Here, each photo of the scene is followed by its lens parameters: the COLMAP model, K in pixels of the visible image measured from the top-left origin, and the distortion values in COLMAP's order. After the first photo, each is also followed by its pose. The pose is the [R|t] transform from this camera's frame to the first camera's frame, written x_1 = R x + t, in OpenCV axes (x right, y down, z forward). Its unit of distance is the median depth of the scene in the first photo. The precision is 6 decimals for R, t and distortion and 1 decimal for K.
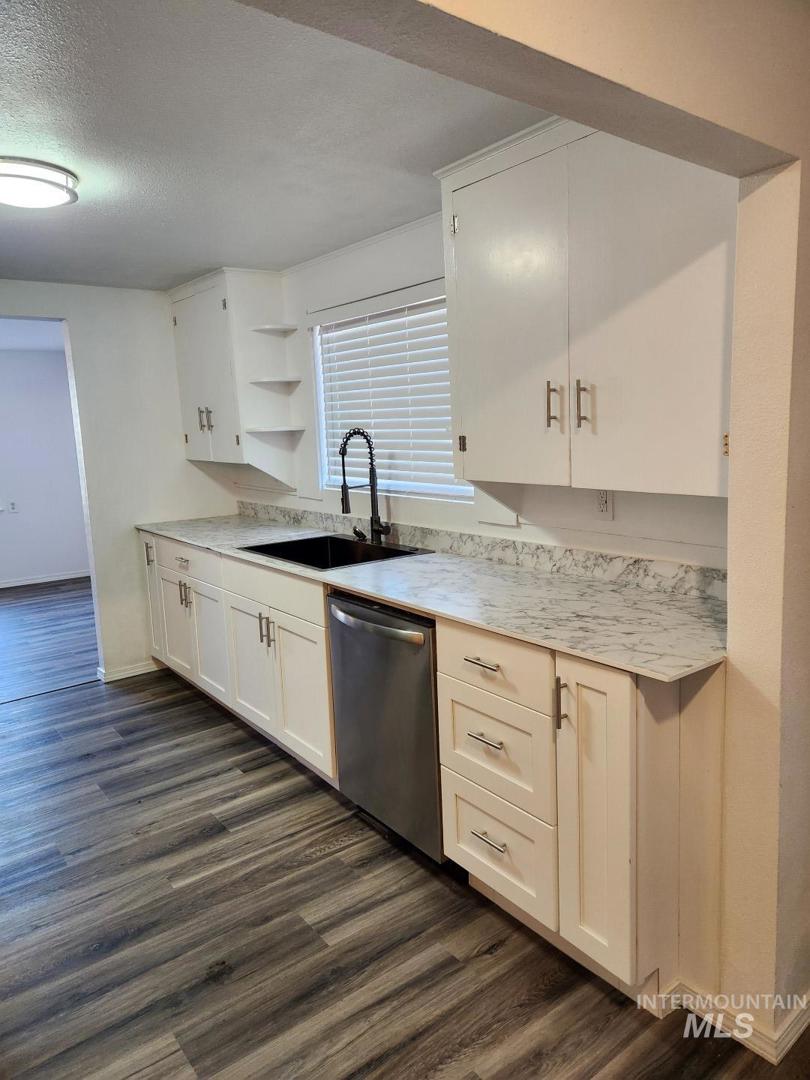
lens RADIAL K [[722.1, 0, 419.0], [0, 722.1, 529.8], [0, 0, 1]] dist [0.078007, -0.064897]
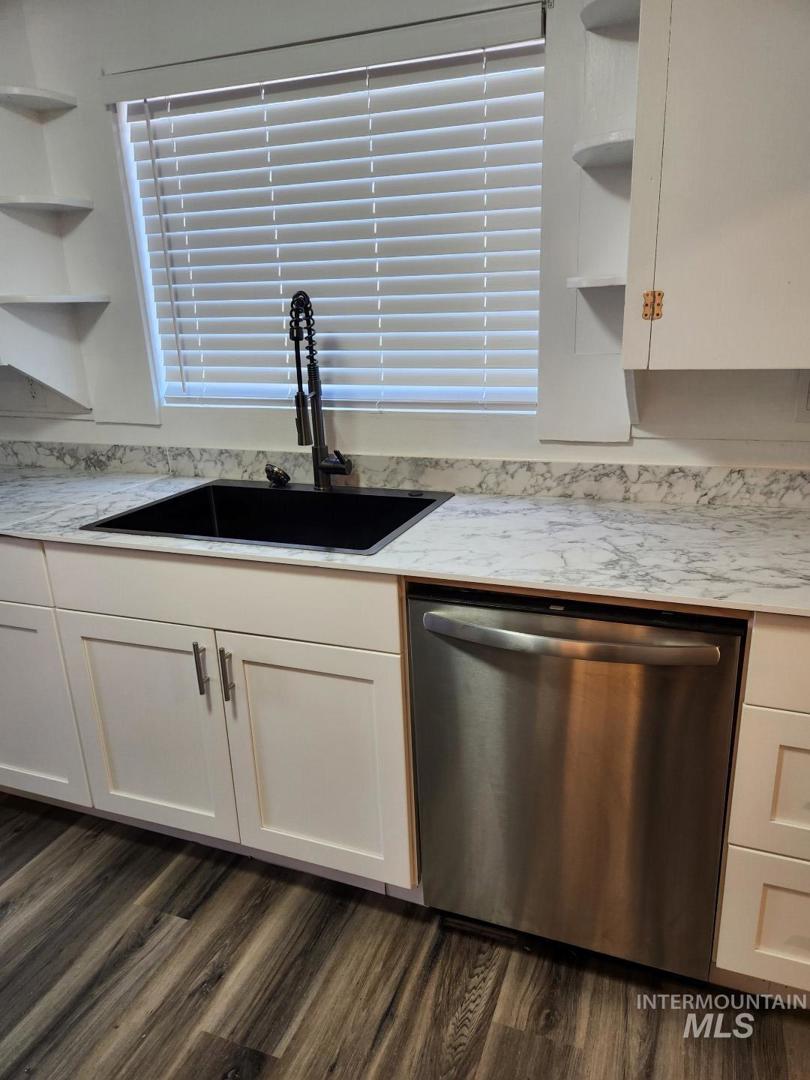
lens RADIAL K [[761.8, 0, 414.4], [0, 761.8, 533.2], [0, 0, 1]] dist [0.062669, -0.017372]
pose [[0.860582, -0.158967, 0.483868, -0.388605], [0.087434, 0.982050, 0.167130, -0.058344], [-0.501751, -0.101523, 0.859034, 0.488681]]
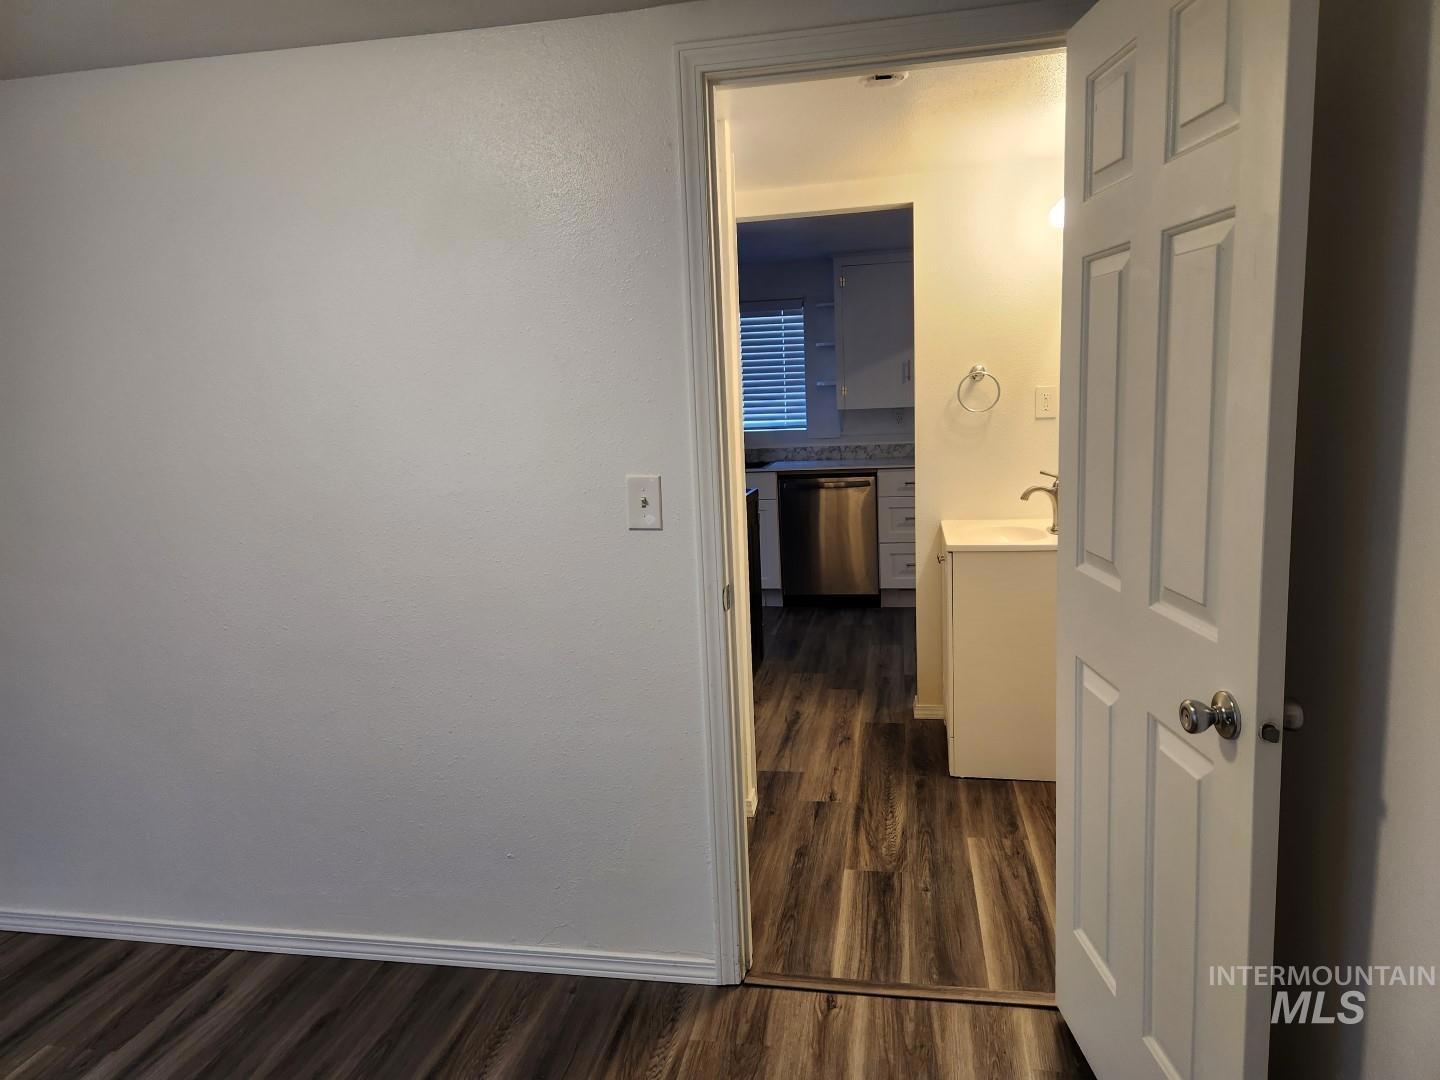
lens RADIAL K [[962.9, 0, 728.1], [0, 962.9, 522.0], [0, 0, 1]] dist [0.078007, -0.064897]
pose [[0.750095, -0.093648, 0.654666, -1.710668], [0.115765, 0.993232, 0.009439, 0.152339], [-0.651119, 0.068708, 0.755859, -0.653759]]
